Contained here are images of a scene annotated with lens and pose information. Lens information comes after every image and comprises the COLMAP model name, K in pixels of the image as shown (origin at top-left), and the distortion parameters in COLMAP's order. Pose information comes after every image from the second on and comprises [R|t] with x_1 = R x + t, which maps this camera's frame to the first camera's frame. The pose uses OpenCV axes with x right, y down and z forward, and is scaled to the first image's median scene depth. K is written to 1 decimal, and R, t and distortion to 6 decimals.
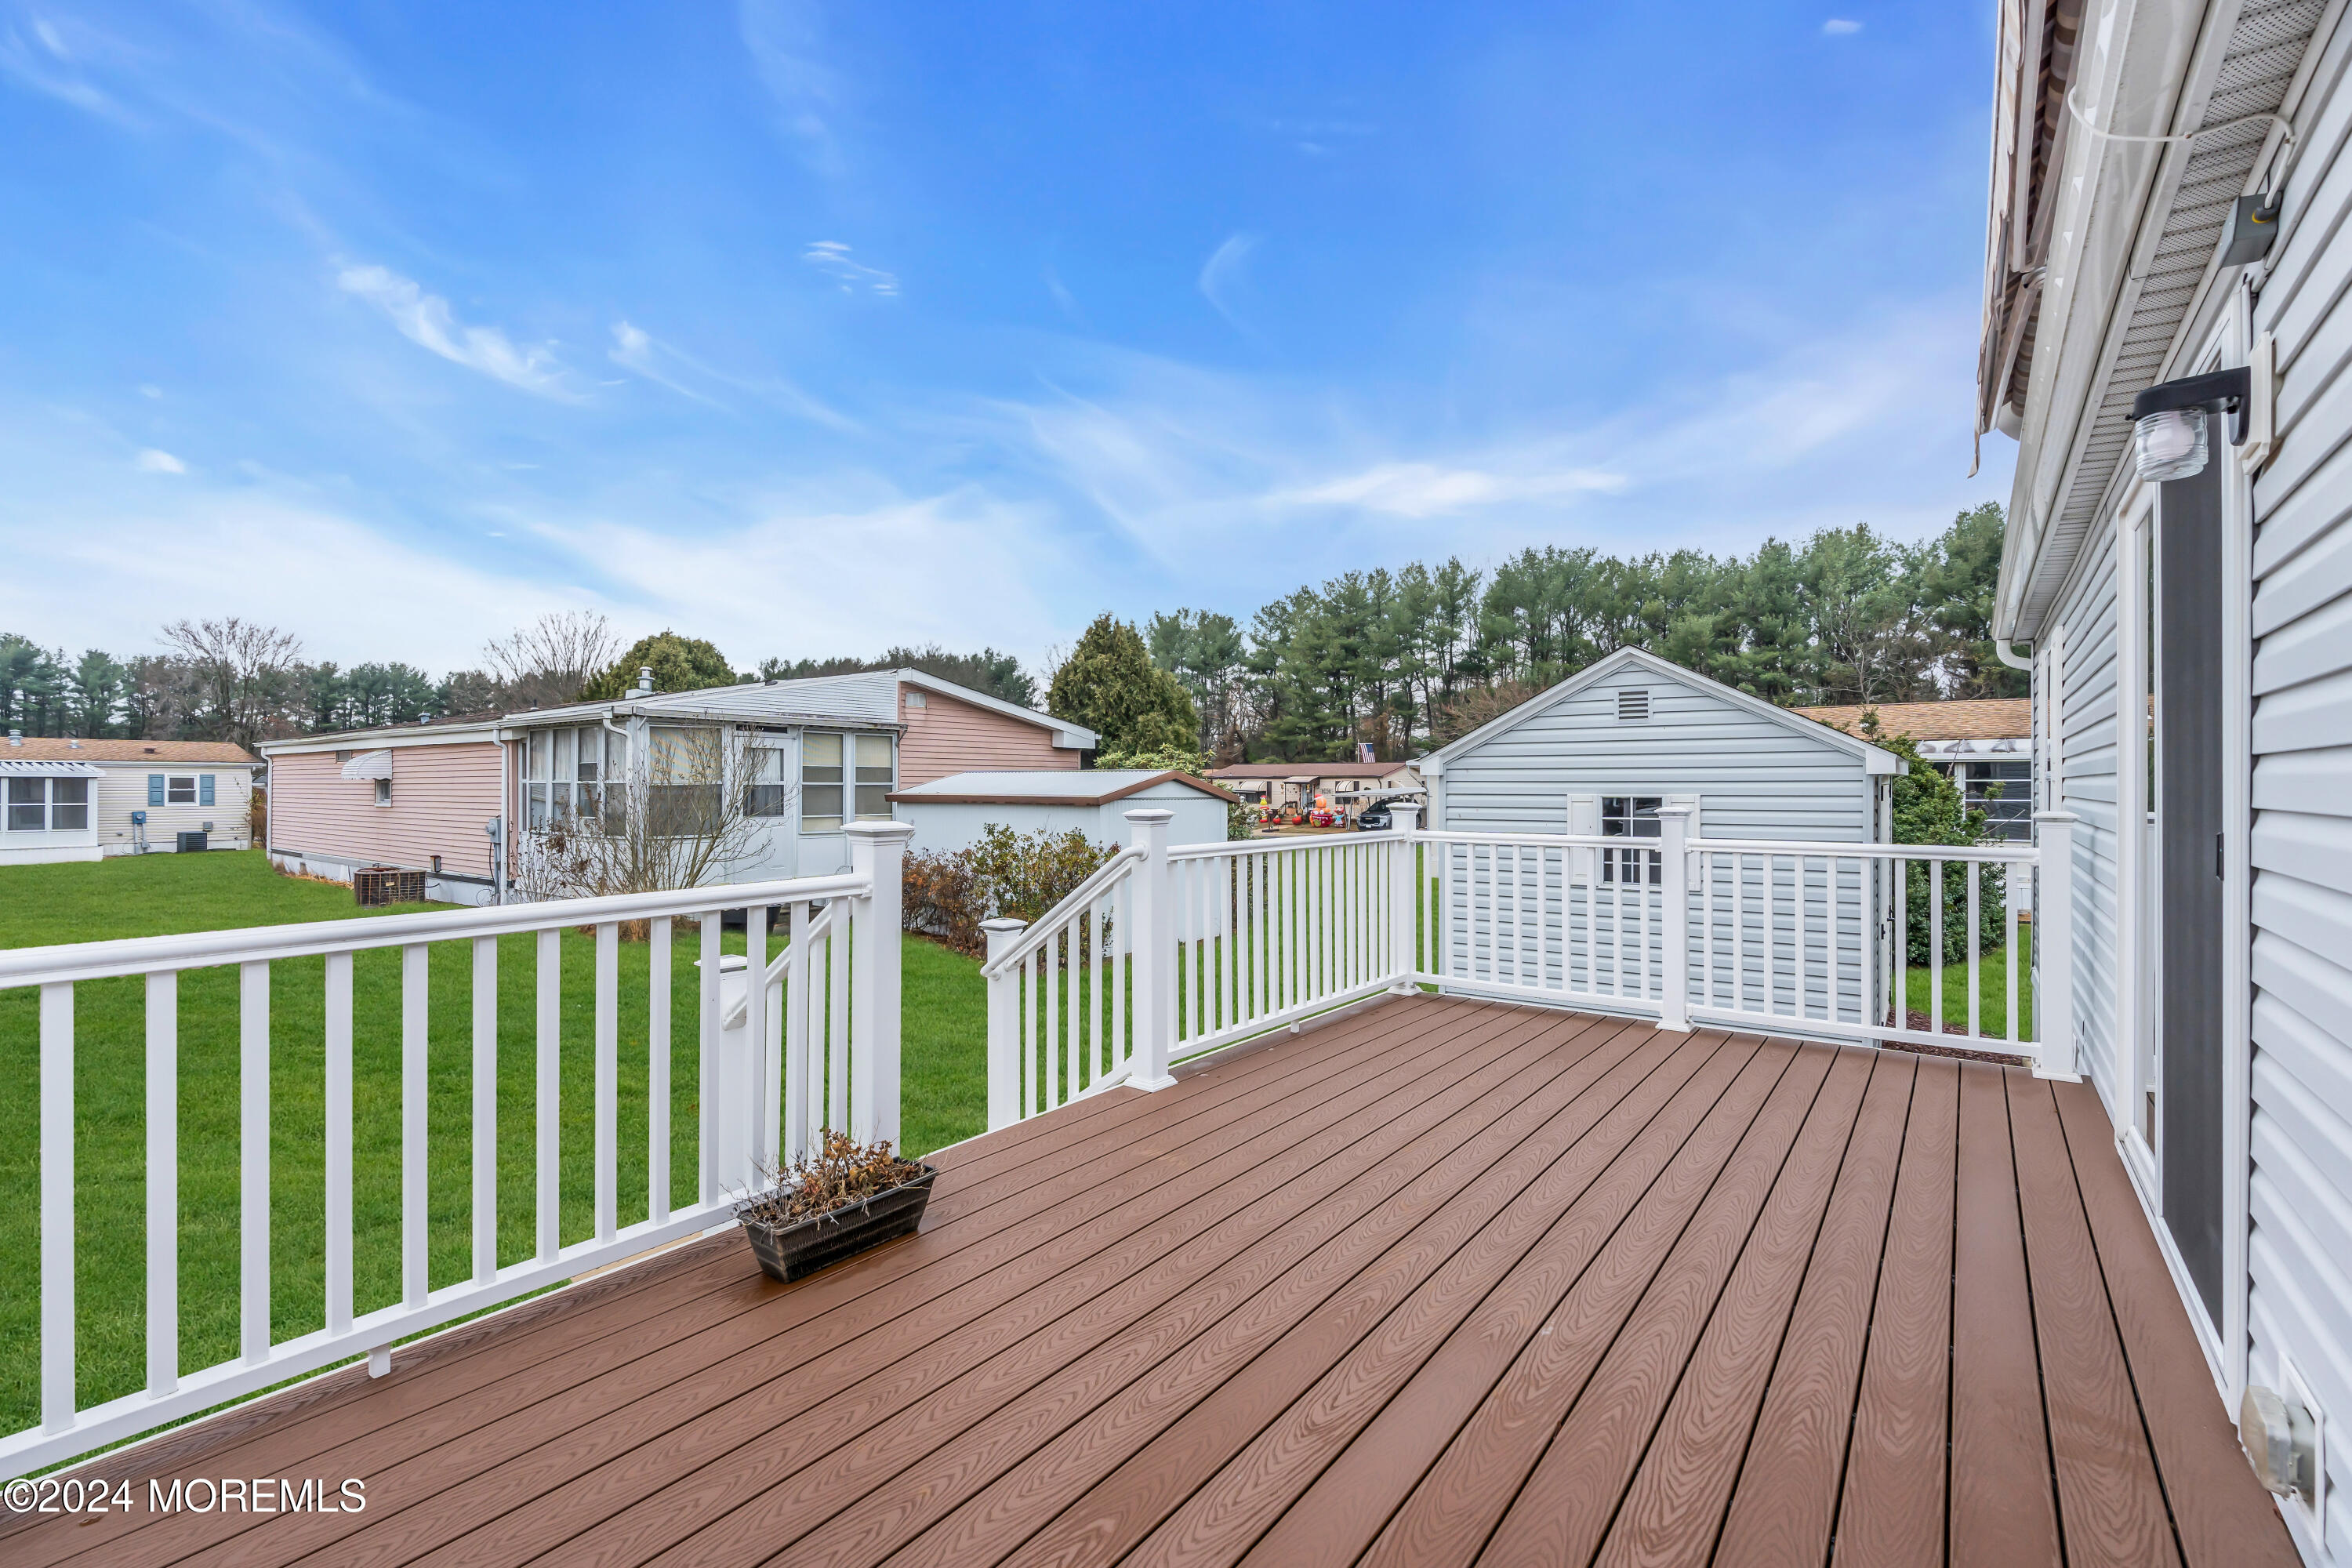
lens RADIAL K [[1051.4, 0, 1176.0], [0, 1051.4, 784.0], [0, 0, 1]] dist [-0.006030, -0.000012]
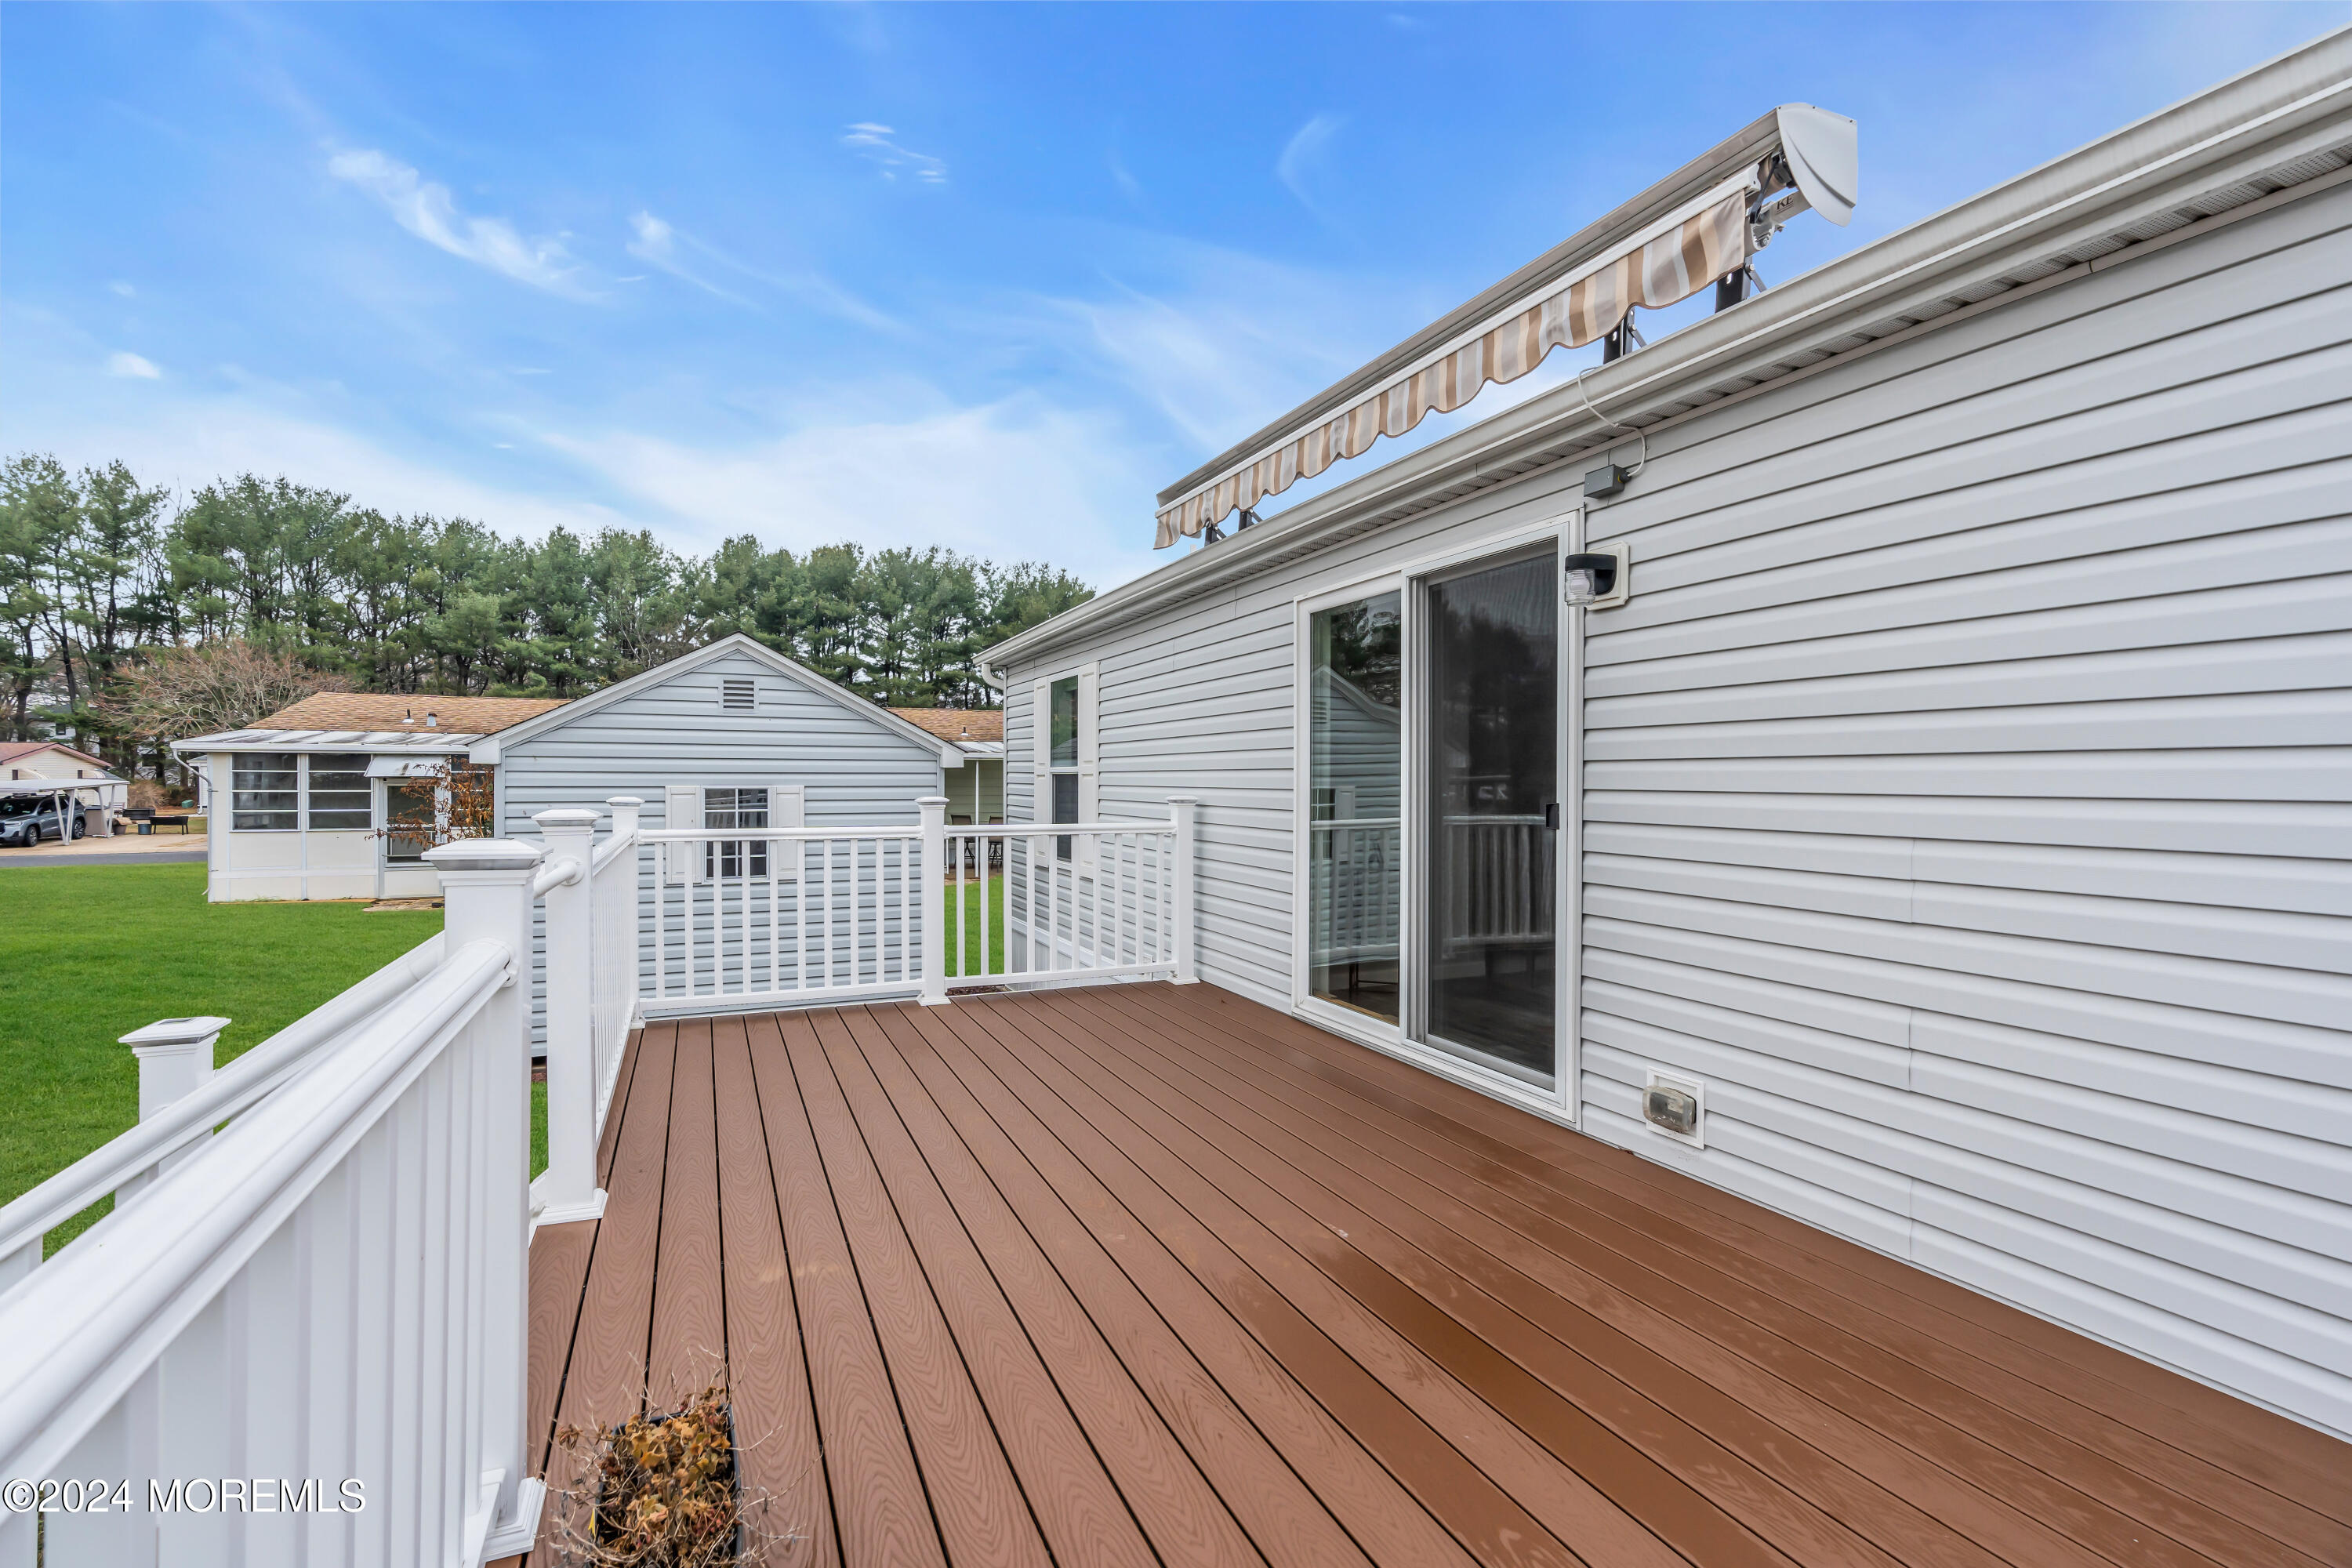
lens RADIAL K [[1051.4, 0, 1176.0], [0, 1051.4, 784.0], [0, 0, 1]] dist [-0.006030, -0.000012]
pose [[0.479409, -0.004601, 0.877580, -0.054856], [-0.002242, 0.999977, 0.006468, 0.000236], [-0.877589, -0.005068, 0.479387, 0.041697]]
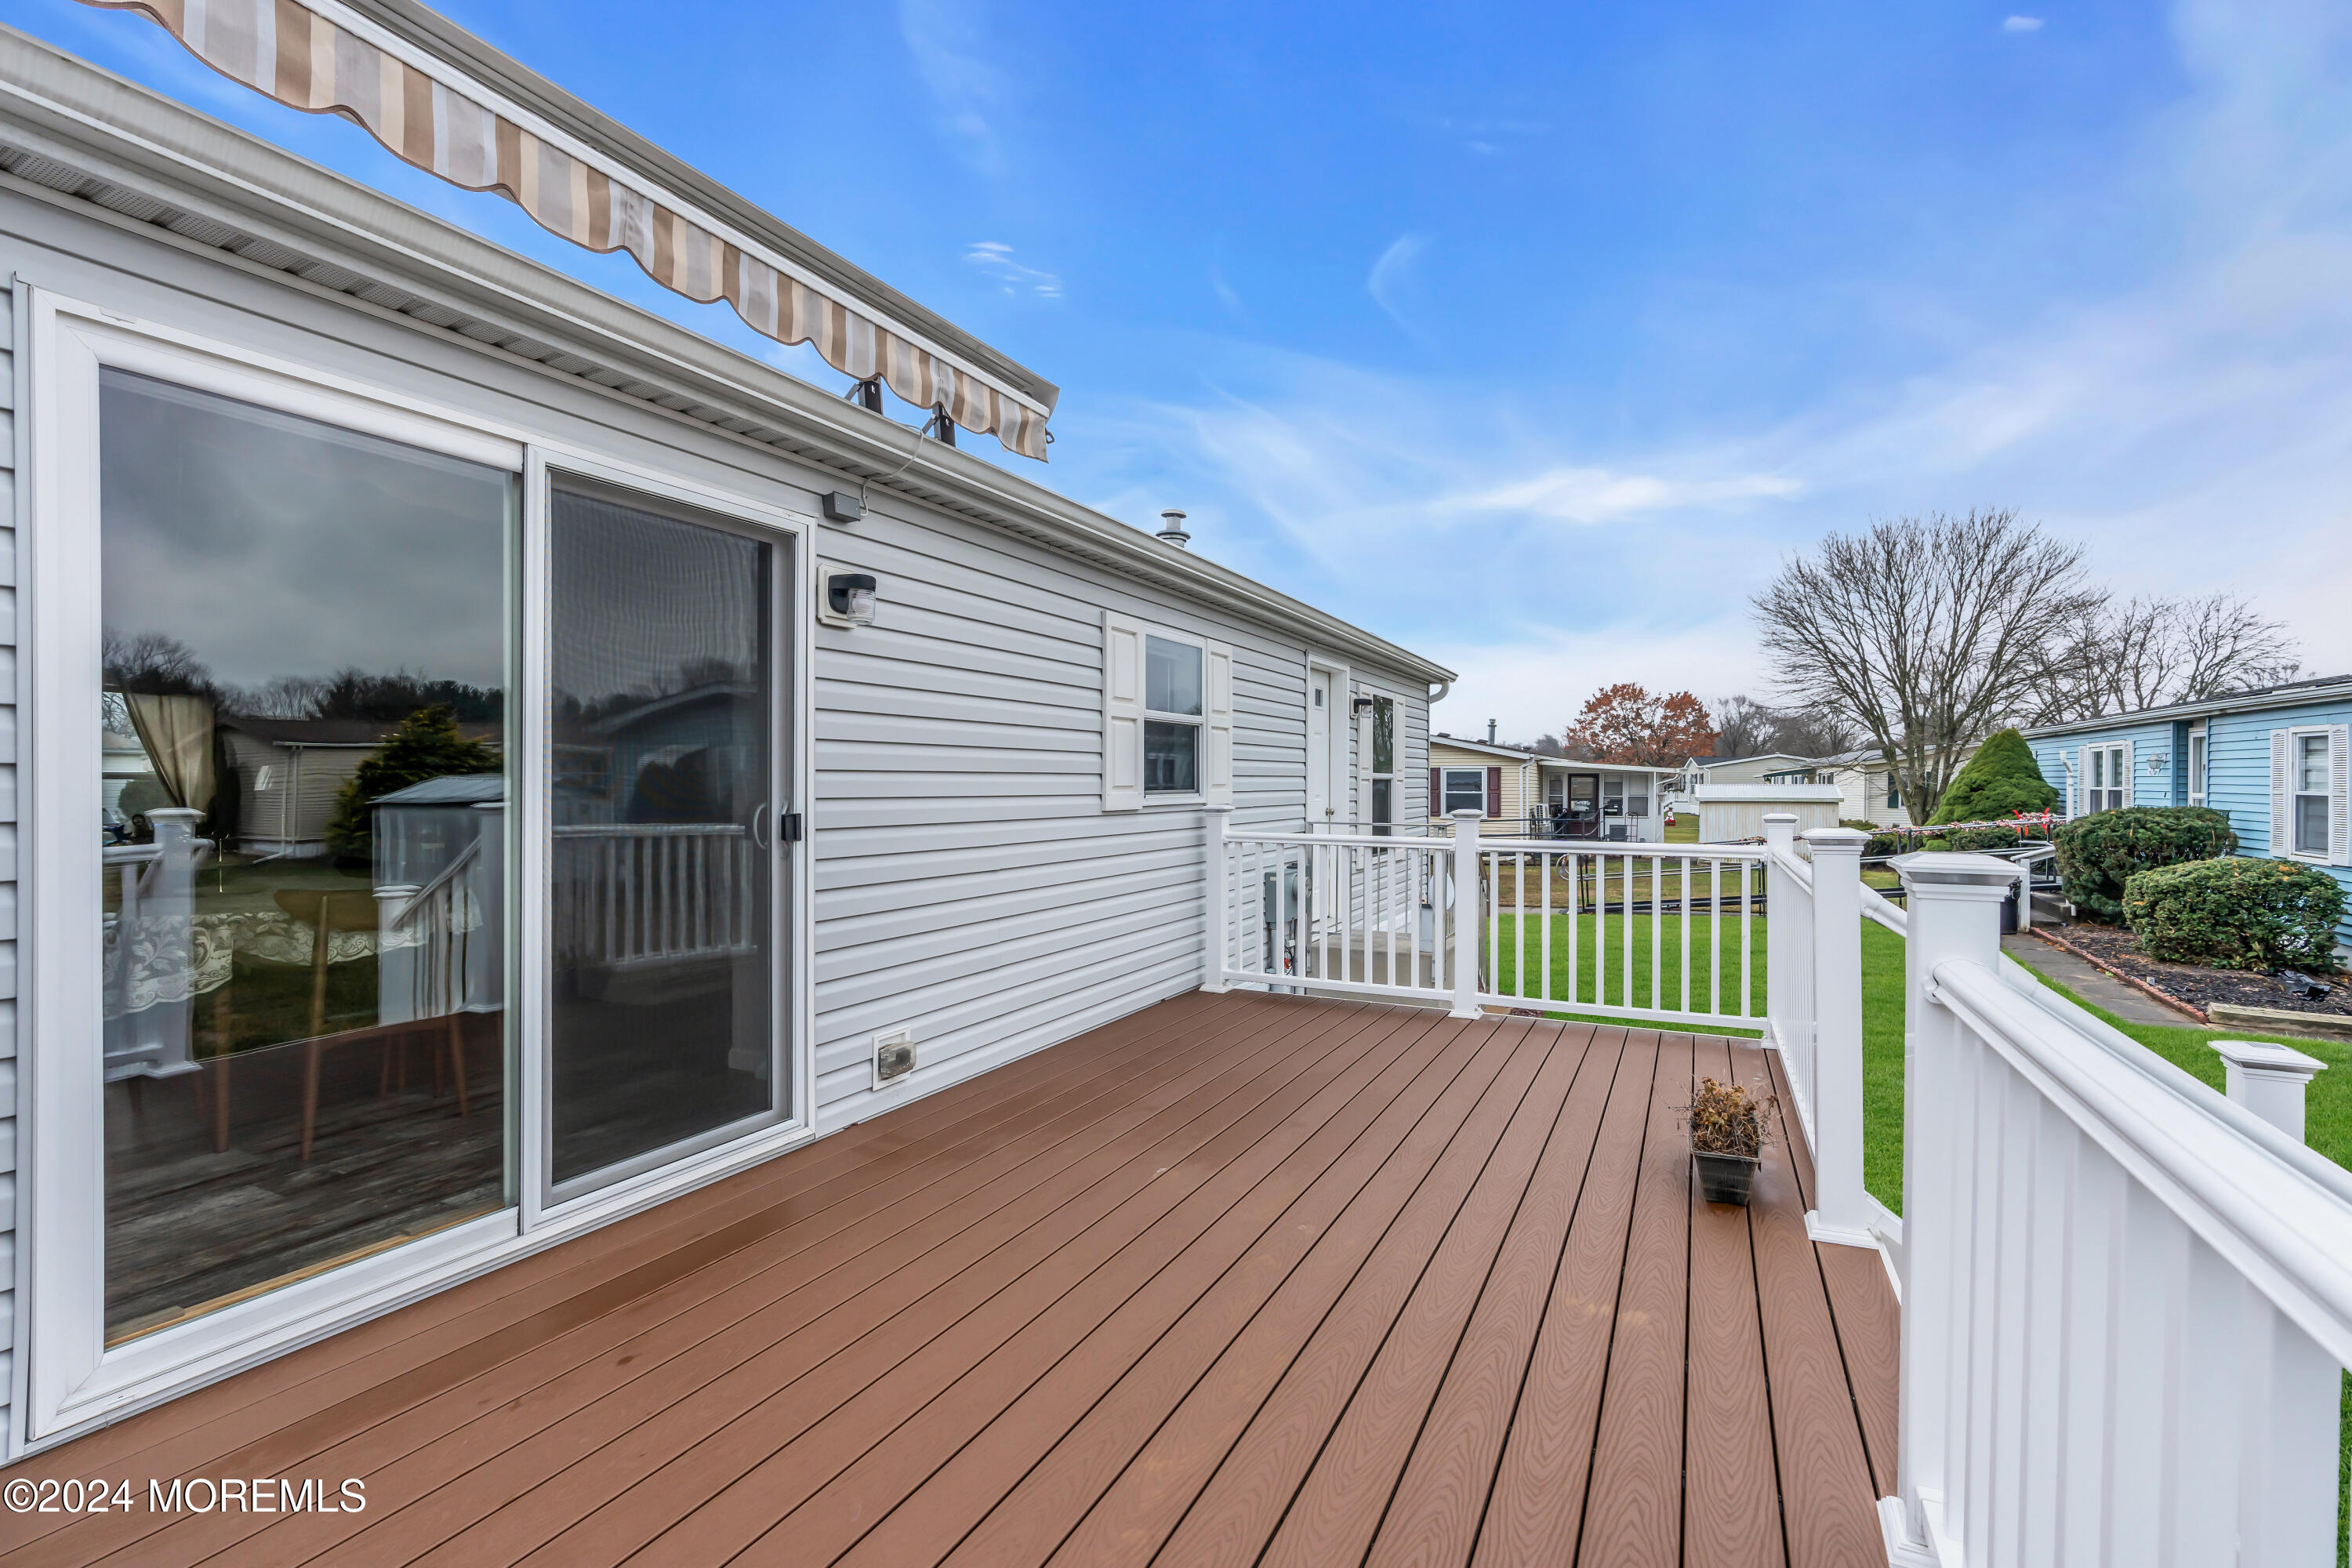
lens RADIAL K [[1051.7, 0, 1176.0], [0, 1051.7, 784.0], [0, 0, 1]] dist [-0.003822, 0.000556]
pose [[-0.984644, -0.001882, -0.174562, 0.041020], [-0.001793, 0.999998, -0.000671, -0.000044], [0.174563, -0.000347, -0.984646, 0.168702]]
